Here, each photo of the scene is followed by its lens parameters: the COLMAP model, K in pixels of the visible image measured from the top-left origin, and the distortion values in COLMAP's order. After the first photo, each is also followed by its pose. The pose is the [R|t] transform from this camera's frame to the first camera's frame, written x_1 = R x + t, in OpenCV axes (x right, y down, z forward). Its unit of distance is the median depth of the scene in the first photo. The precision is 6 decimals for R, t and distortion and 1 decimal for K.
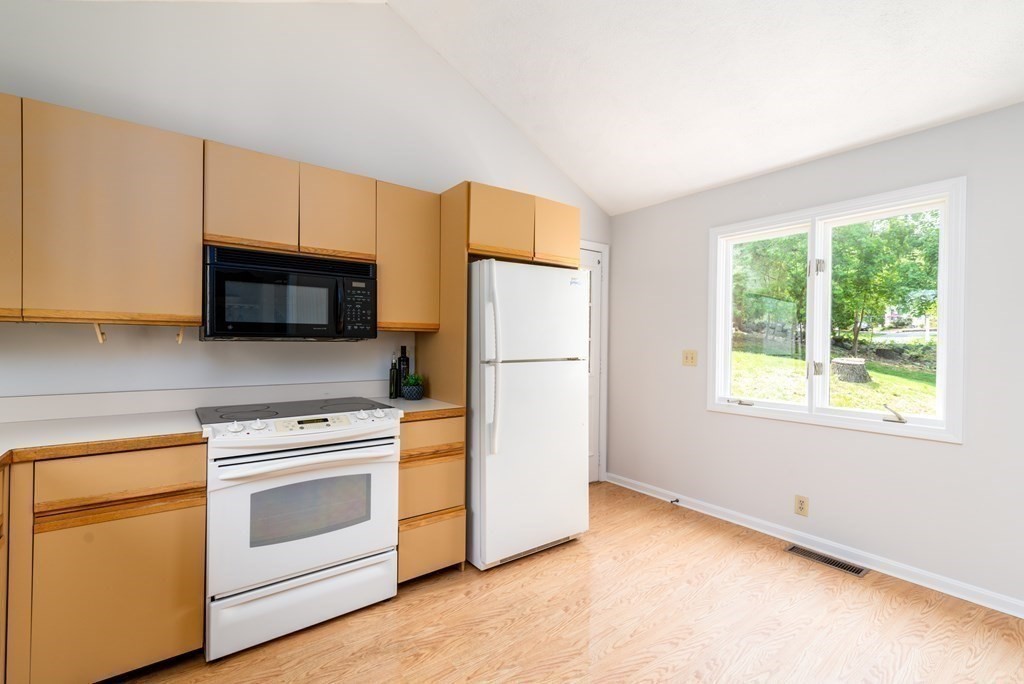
lens RADIAL K [[455.3, 0, 512.0], [0, 455.3, 342.0], [0, 0, 1]] dist [-0.000226, -0.000076]
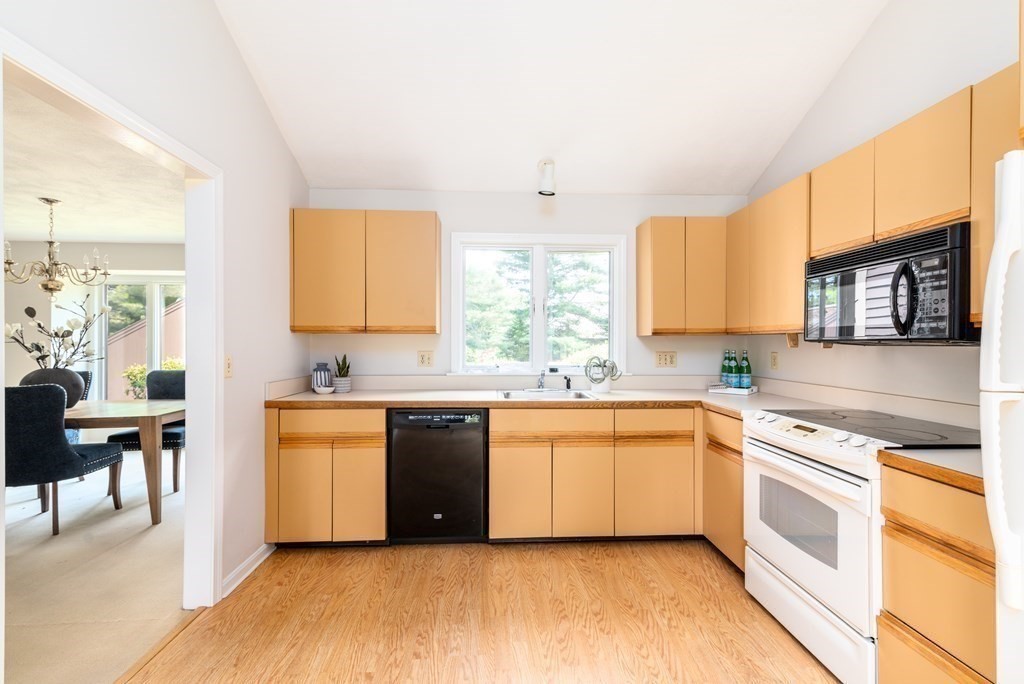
lens RADIAL K [[455.3, 0, 512.0], [0, 455.3, 342.0], [0, 0, 1]] dist [-0.000226, -0.000076]
pose [[-0.570427, -0.011137, -0.821273, 0.703268], [-0.007749, 0.999937, -0.008178, 0.004730], [0.821312, 0.001699, -0.570477, 1.044312]]
